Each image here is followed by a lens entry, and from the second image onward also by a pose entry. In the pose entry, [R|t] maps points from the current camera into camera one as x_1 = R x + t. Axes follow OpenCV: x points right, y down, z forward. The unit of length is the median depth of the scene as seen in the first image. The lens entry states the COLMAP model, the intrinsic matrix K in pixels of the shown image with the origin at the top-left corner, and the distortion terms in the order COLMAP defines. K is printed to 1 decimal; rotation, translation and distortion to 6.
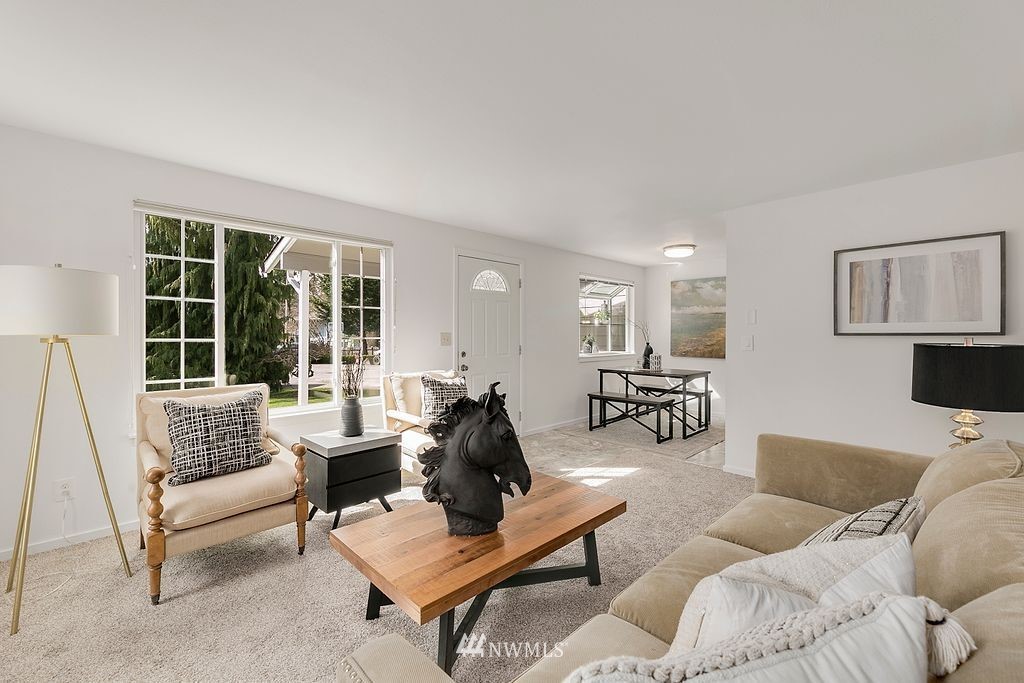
lens RADIAL K [[414.7, 0, 509.2], [0, 414.7, 338.2], [0, 0, 1]] dist [0.002042, 0.000358]
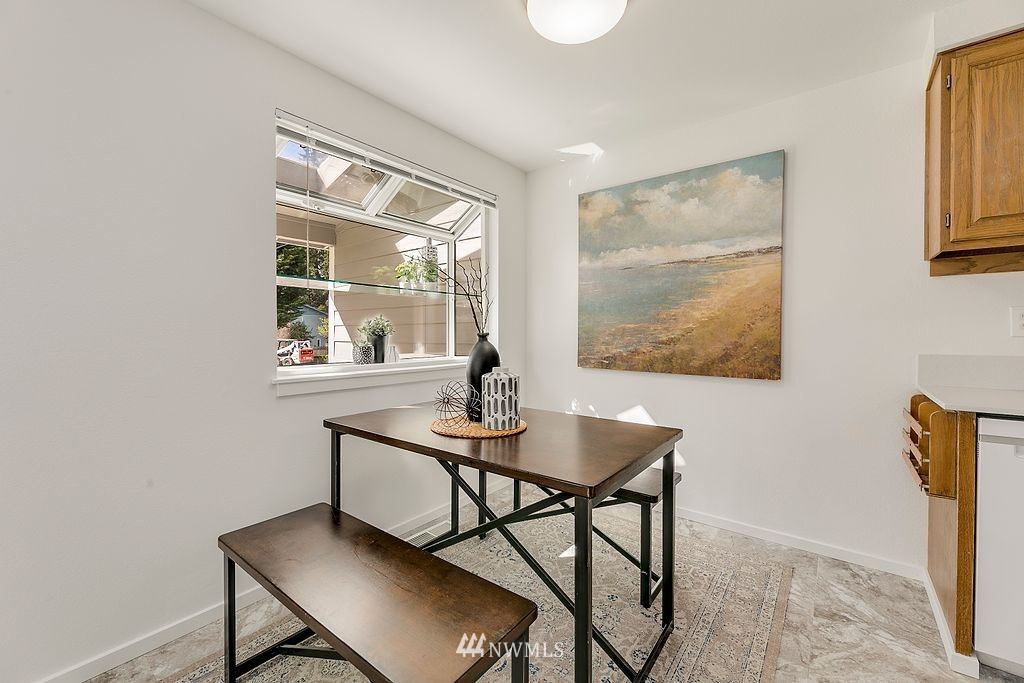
lens RADIAL K [[414.7, 0, 506.1], [0, 414.7, 339.4], [0, 0, 1]] dist [0.002042, 0.000358]
pose [[0.990975, -0.004049, 0.133986, 0.266710], [0.002765, 0.999949, 0.009763, 0.010085], [-0.134019, -0.009304, 0.990935, 0.602875]]
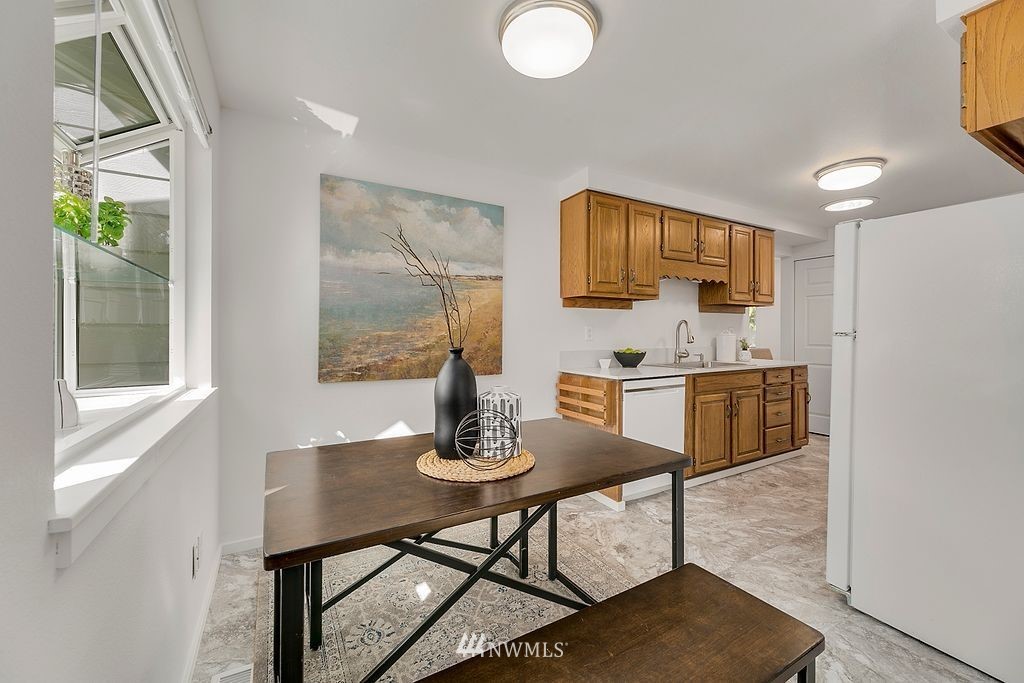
lens RADIAL K [[414.7, 0, 505.1], [0, 414.7, 334.2], [0, 0, 1]] dist [0.002042, 0.000358]
pose [[0.253687, -0.006687, 0.967263, 0.086420], [0.005534, 0.999970, 0.005462, 0.000207], [-0.967270, 0.003967, 0.253717, 0.788618]]
